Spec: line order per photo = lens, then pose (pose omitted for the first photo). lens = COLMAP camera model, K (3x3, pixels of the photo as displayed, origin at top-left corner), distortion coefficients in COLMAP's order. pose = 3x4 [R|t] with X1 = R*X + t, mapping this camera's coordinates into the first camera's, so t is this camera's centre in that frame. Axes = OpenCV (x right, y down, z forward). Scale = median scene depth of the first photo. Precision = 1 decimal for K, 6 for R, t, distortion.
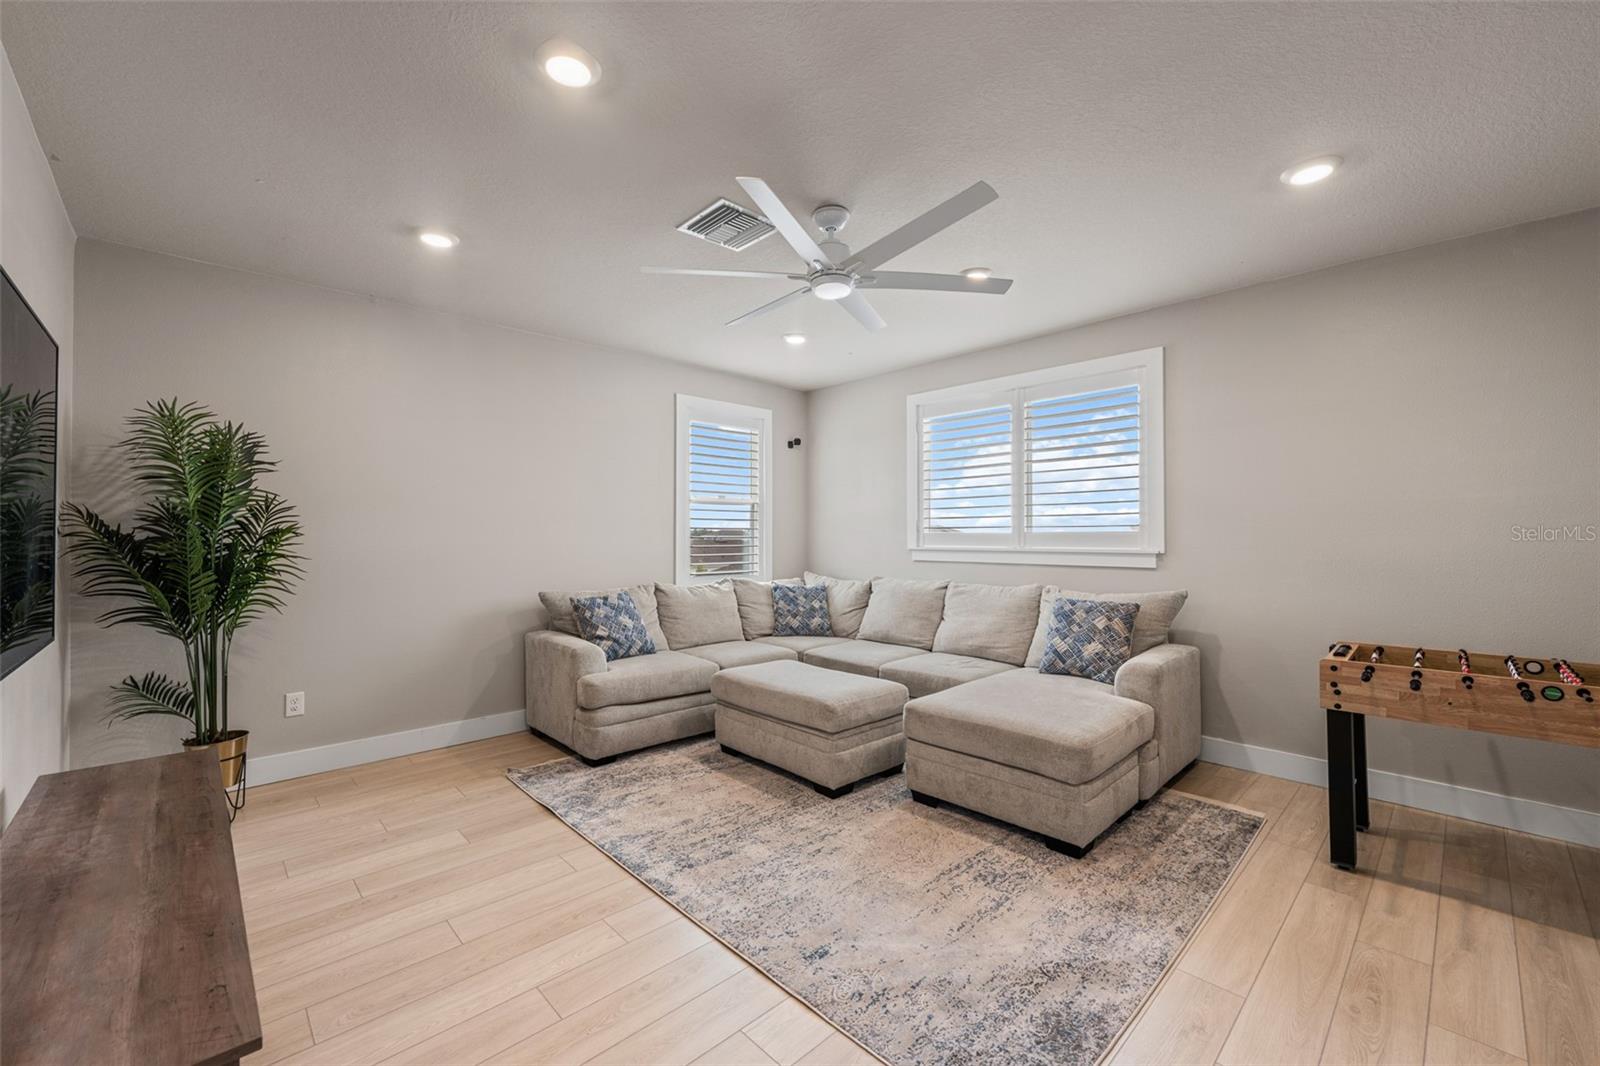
lens RADIAL K [[645.7, 0, 798.7], [0, 645.7, 524.7], [0, 0, 1]] dist [-0.000392, 0.000033]
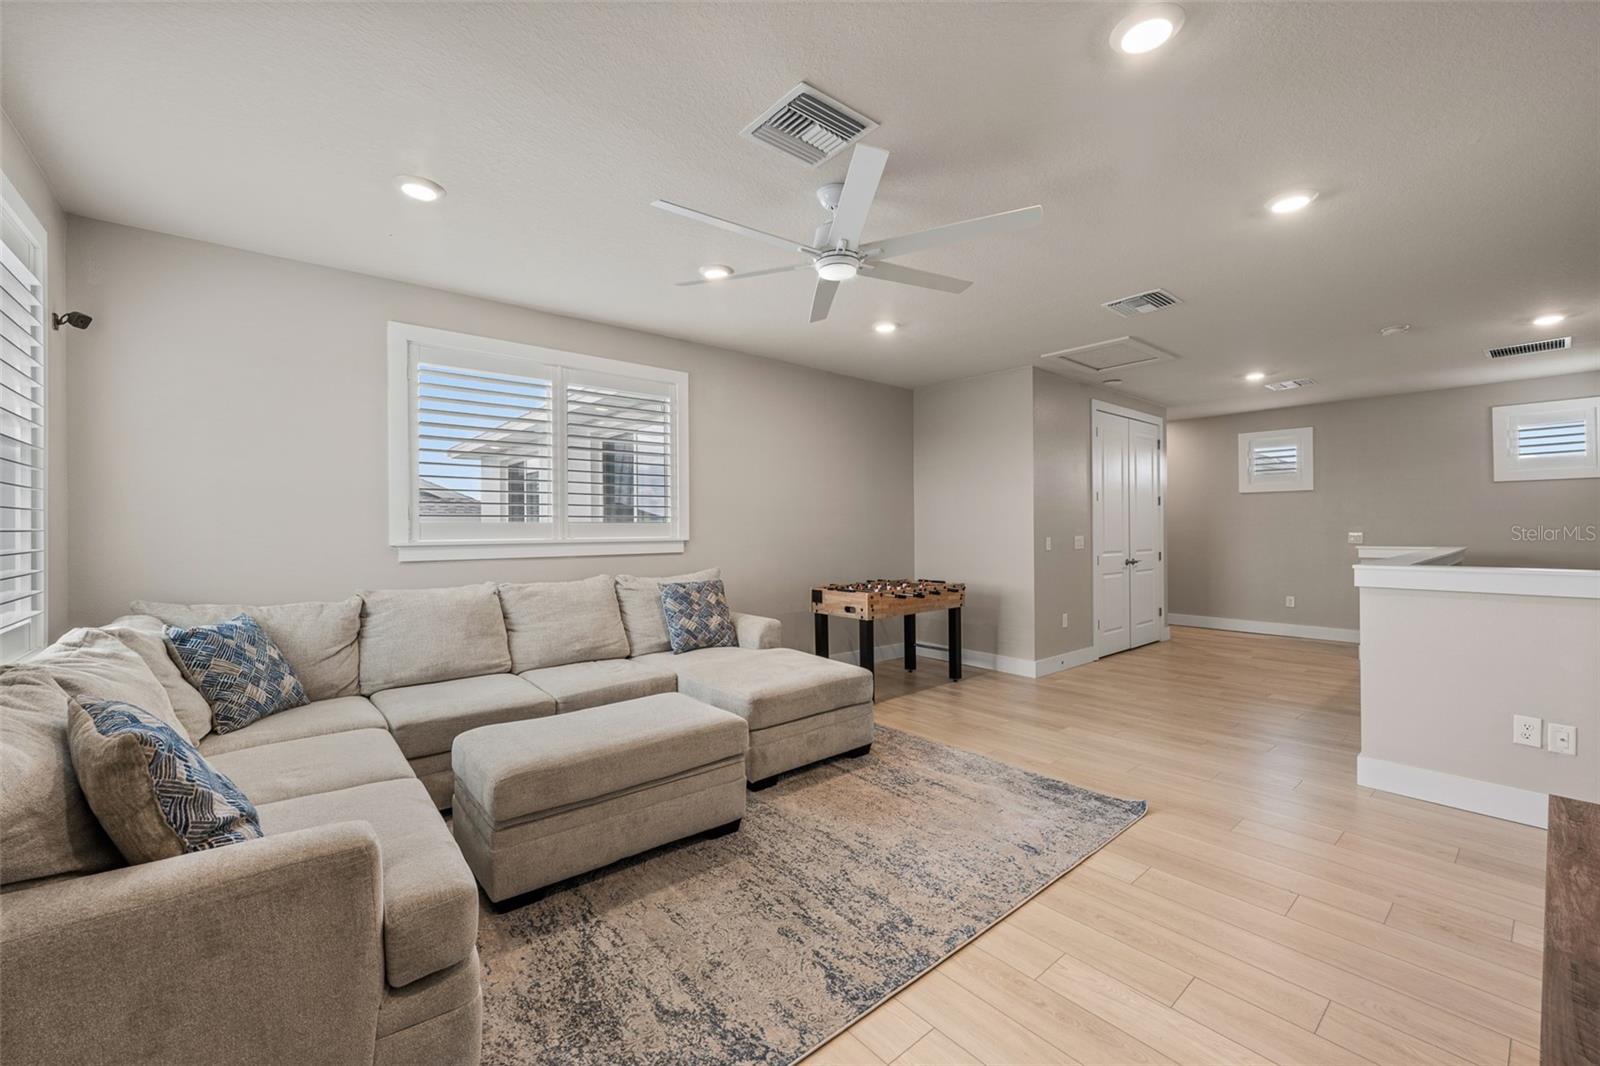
lens RADIAL K [[645.7, 0, 798.7], [0, 645.7, 524.7], [0, 0, 1]] dist [-0.000392, 0.000033]
pose [[0.053513, 0.006528, 0.998546, -0.807728], [-0.011243, 0.999919, -0.005934, 0.024290], [-0.998504, -0.010909, 0.053582, 0.887630]]
